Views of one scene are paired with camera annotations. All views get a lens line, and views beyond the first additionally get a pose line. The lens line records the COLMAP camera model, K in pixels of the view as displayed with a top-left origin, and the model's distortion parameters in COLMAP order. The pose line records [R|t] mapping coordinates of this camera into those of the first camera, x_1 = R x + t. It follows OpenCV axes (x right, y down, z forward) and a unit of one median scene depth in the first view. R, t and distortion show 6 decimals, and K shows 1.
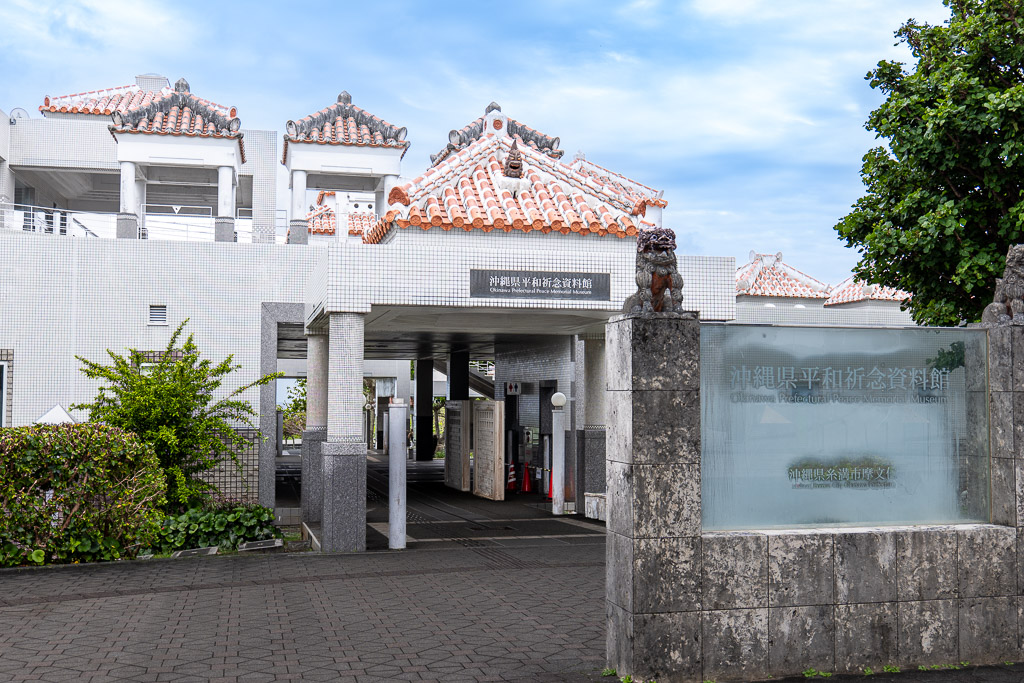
lens RADIAL K [[1076.9, 0, 512.0], [0, 1076.9, 341.5], [0, 0, 1]] dist [0.000274, -0.005036]
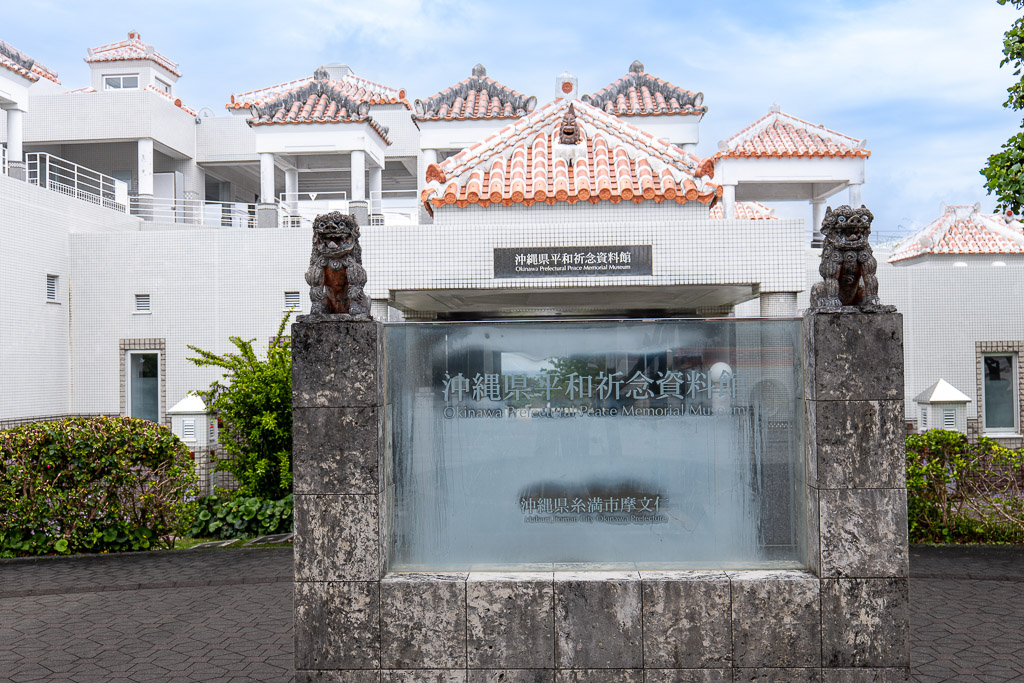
lens RADIAL K [[1076.9, 0, 512.0], [0, 1076.9, 341.5], [0, 0, 1]] dist [0.000274, -0.005036]
pose [[0.961289, -0.023012, -0.274580, 0.271101], [0.031690, 0.999127, 0.027209, -0.013018], [0.273715, -0.034857, 0.961179, 0.122622]]
